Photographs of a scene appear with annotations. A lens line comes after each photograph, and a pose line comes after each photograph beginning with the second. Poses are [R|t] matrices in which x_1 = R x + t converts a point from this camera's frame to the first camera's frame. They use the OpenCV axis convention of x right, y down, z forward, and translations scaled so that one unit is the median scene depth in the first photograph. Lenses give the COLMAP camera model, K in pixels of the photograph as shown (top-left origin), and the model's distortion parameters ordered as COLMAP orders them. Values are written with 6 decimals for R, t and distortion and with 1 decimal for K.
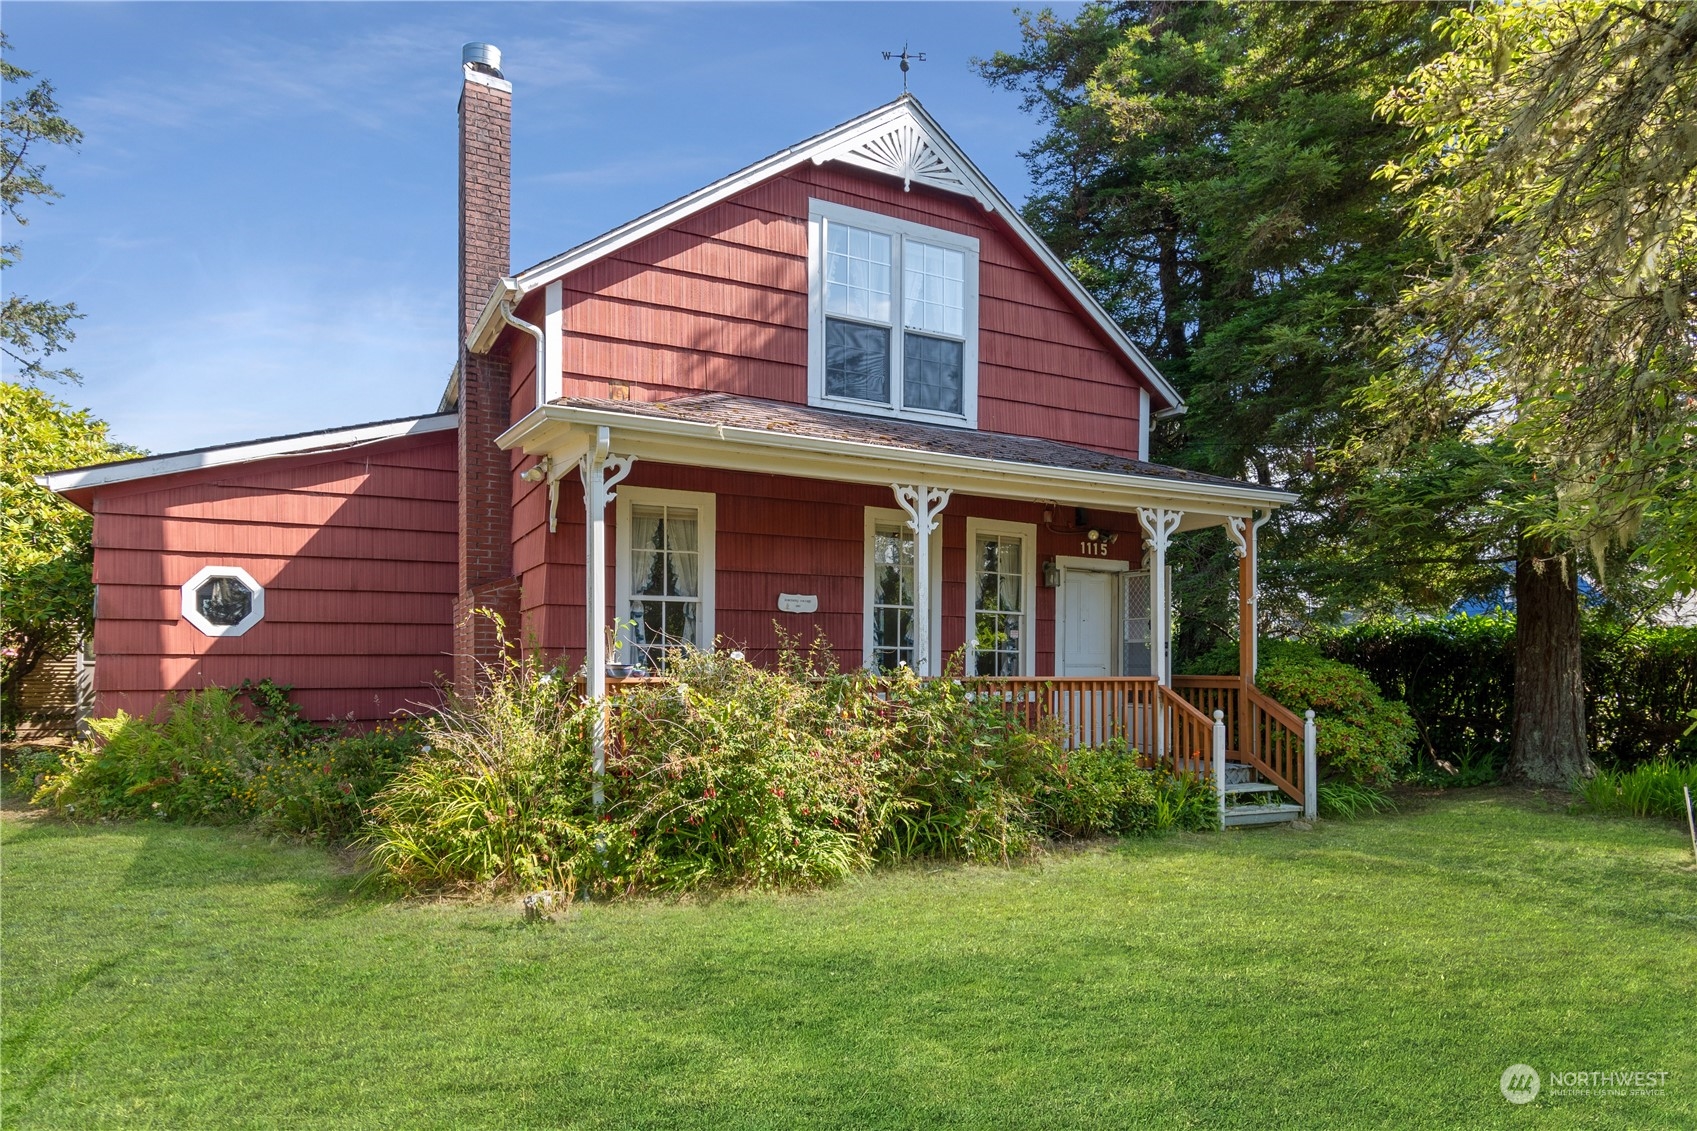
lens RADIAL K [[930.7, 0, 849.7], [0, 930.7, 557.9], [0, 0, 1]] dist [-0.001547, -0.000559]
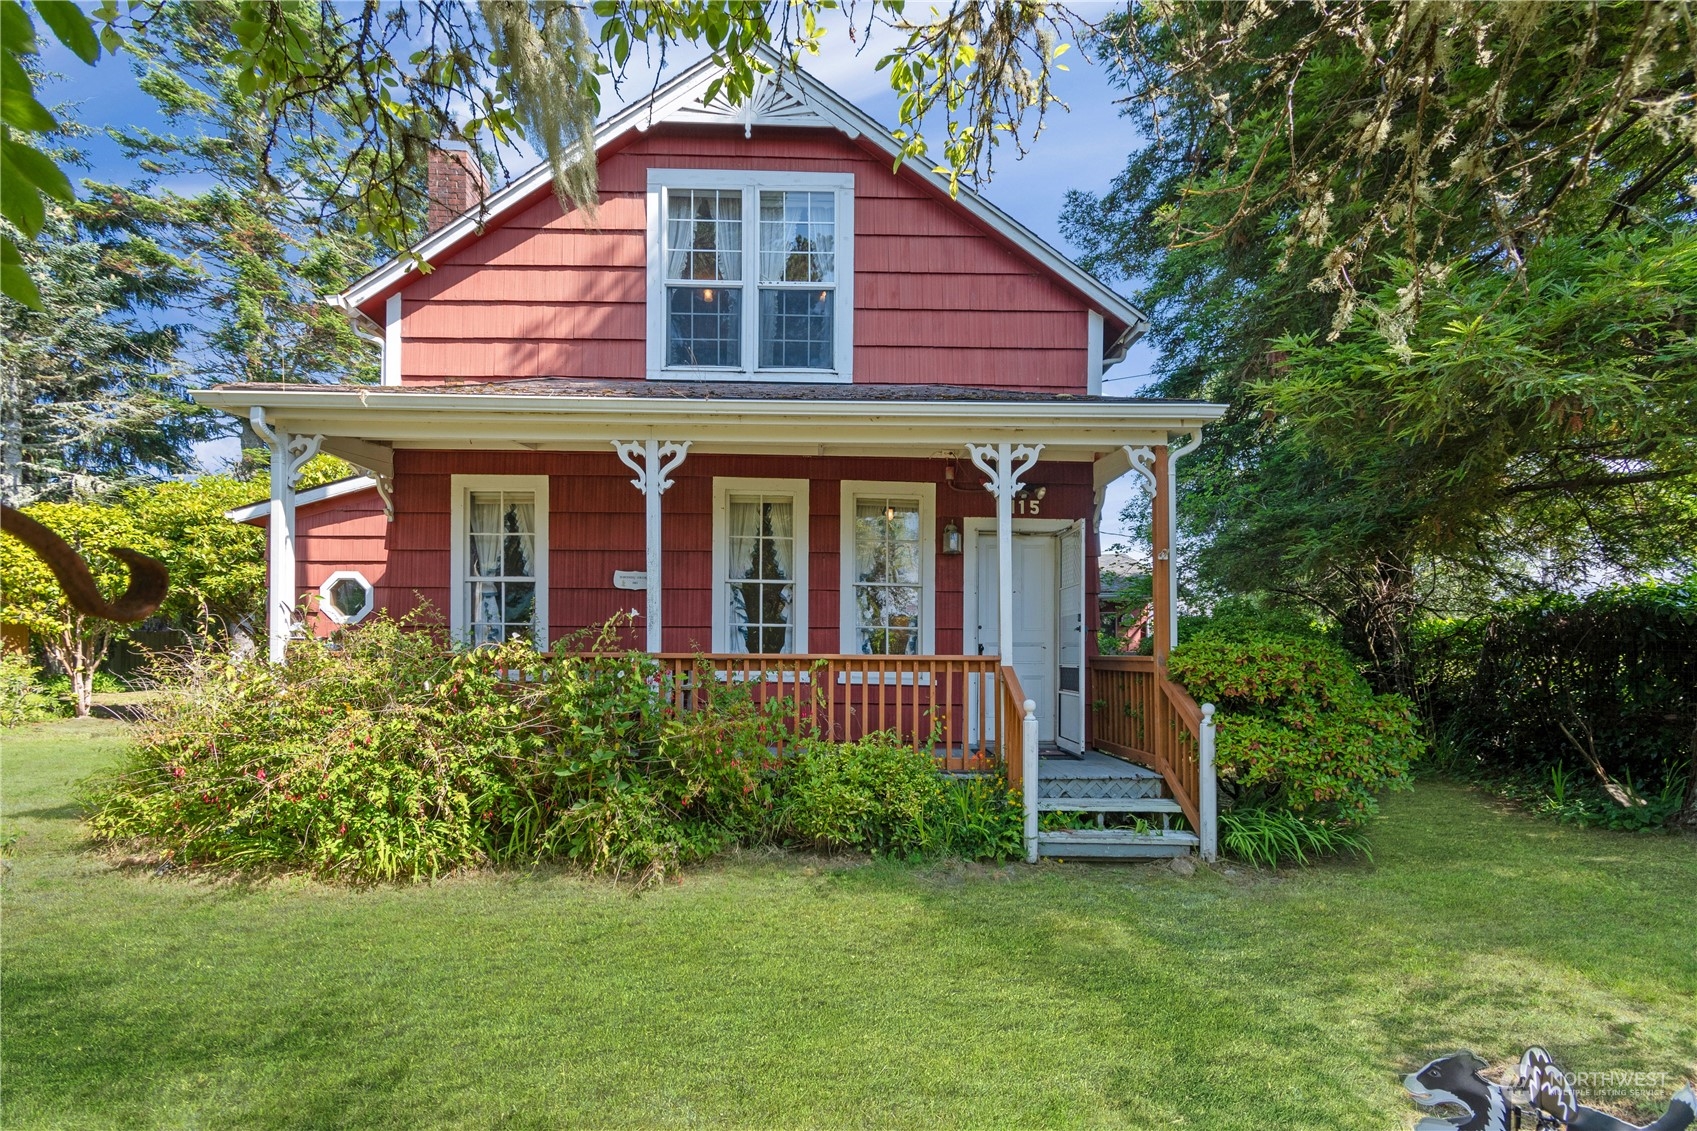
lens RADIAL K [[756.5, 0, 847.5], [0, 756.5, 577.6], [0, 0, 1]] dist [0.003791, 0.000760]
pose [[0.908468, -0.039500, -0.416083, 0.470363], [0.044771, 0.998993, 0.002917, 0.052639], [0.415549, -0.021278, 0.909322, 0.353297]]
